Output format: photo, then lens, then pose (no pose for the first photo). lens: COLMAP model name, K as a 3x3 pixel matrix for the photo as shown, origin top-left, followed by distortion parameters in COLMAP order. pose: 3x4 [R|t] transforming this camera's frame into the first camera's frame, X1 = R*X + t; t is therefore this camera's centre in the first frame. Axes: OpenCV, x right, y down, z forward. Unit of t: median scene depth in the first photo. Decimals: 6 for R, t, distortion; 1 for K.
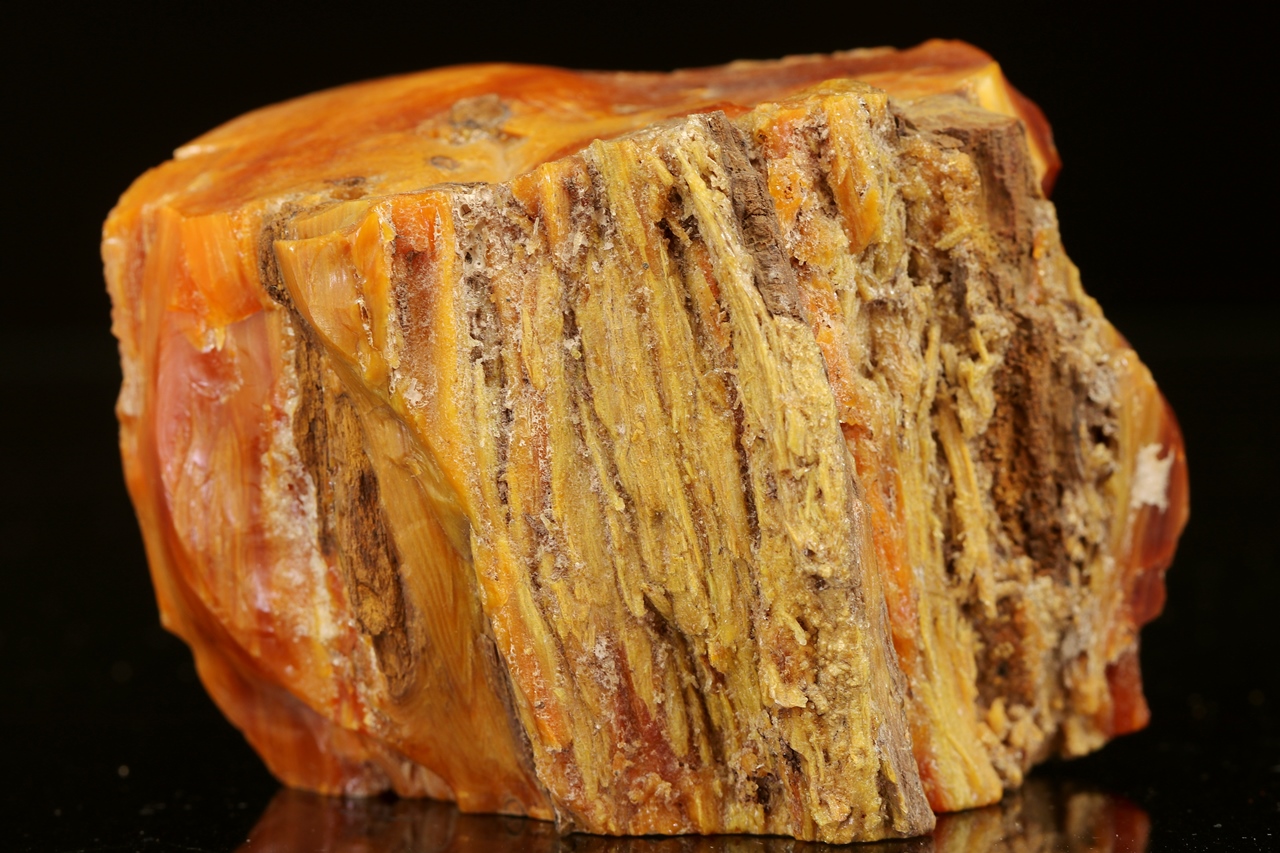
lens RADIAL K [[6644.0, 0, 640.7], [0, 6644.0, 424.2], [0, 0, 1]] dist [0.178576, 0.000000]
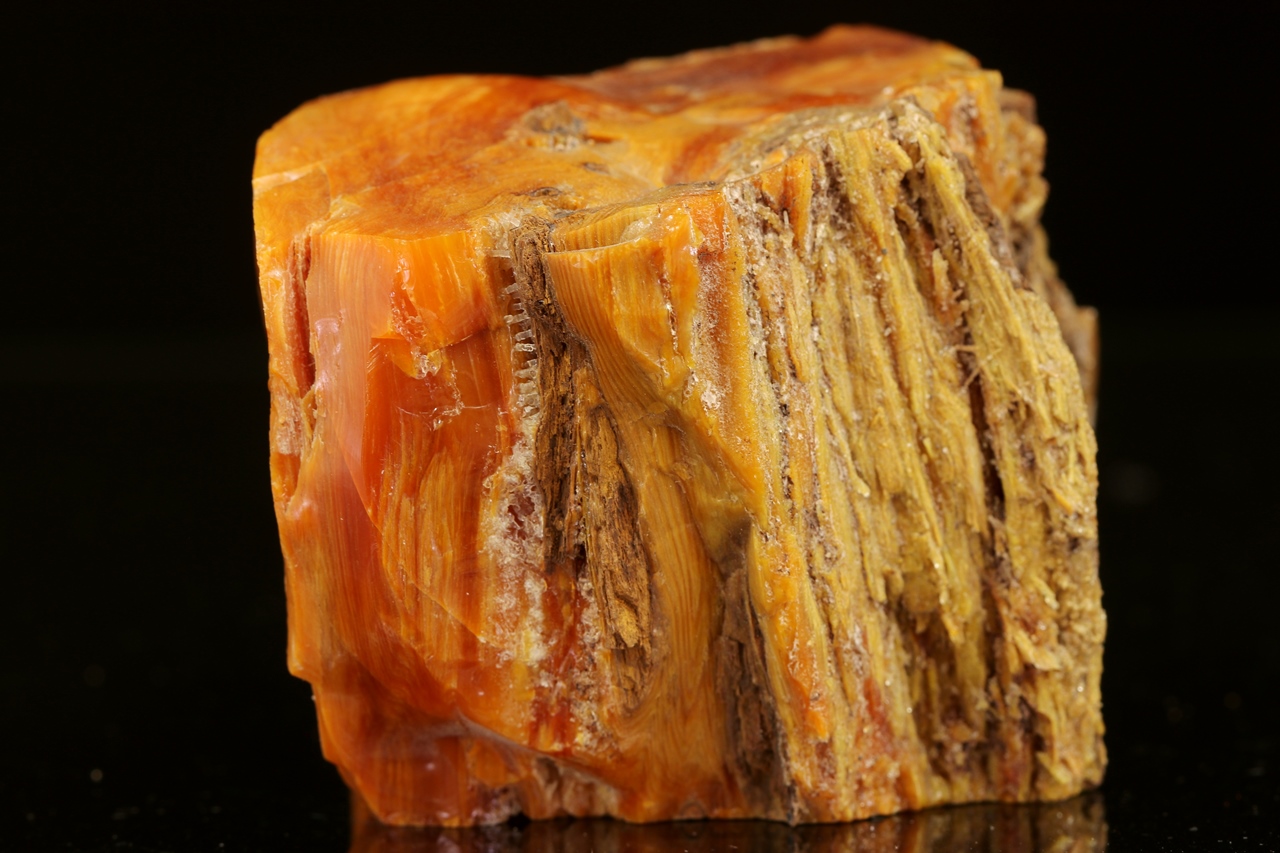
lens RADIAL K [[6644.0, 0, 638.0], [0, 6644.0, 427.9], [0, 0, 1]] dist [0.178576, 0.000000]
pose [[0.830183, -0.084975, 0.550977, -0.586270], [0.092804, 0.995590, 0.013714, -0.014353], [-0.549712, 0.039748, 0.834408, 0.177100]]
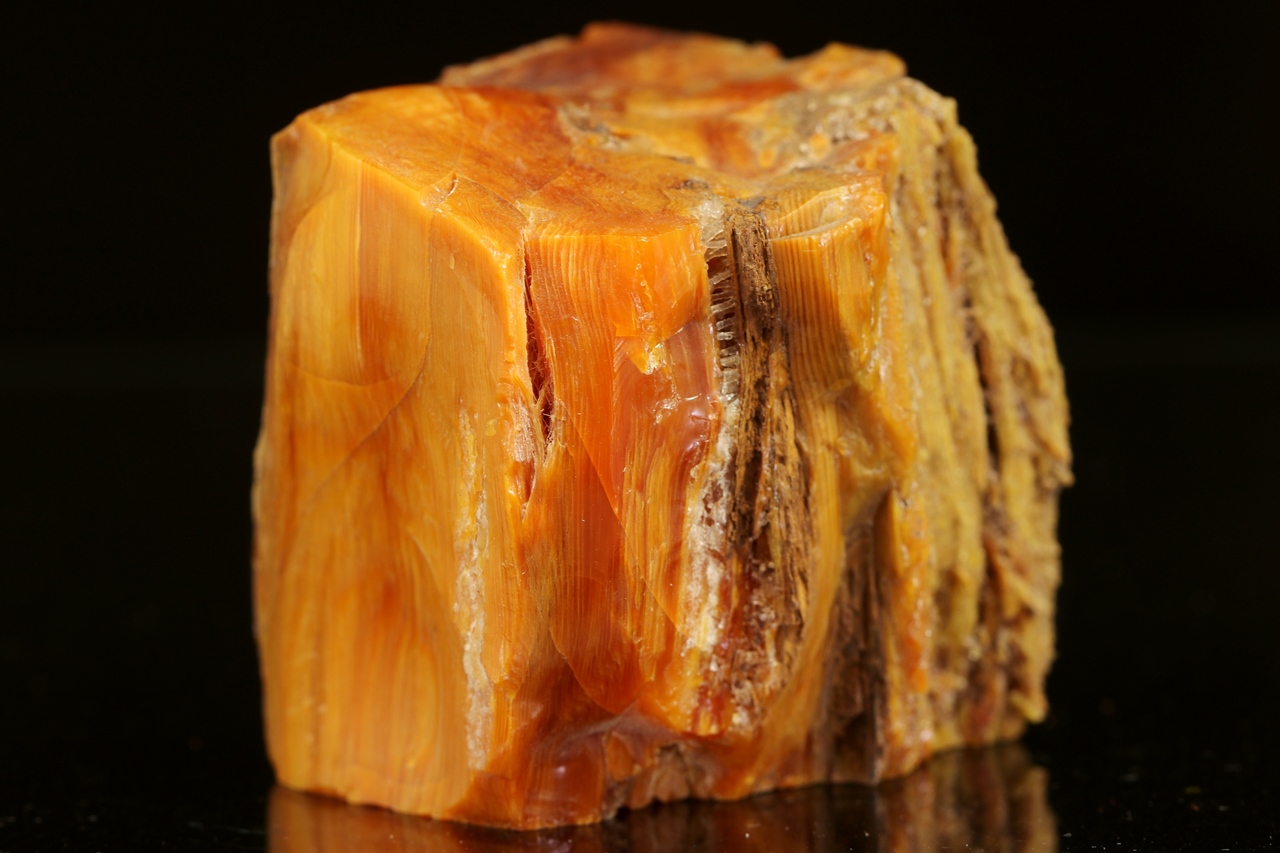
lens RADIAL K [[6644.0, 0, 641.1], [0, 6644.0, 425.8], [0, 0, 1]] dist [0.178576, 0.000000]
pose [[0.403611, -0.132930, 0.905223, -0.971656], [0.161155, 0.984249, 0.072680, -0.076004], [-0.900626, 0.116547, 0.418676, 0.602959]]
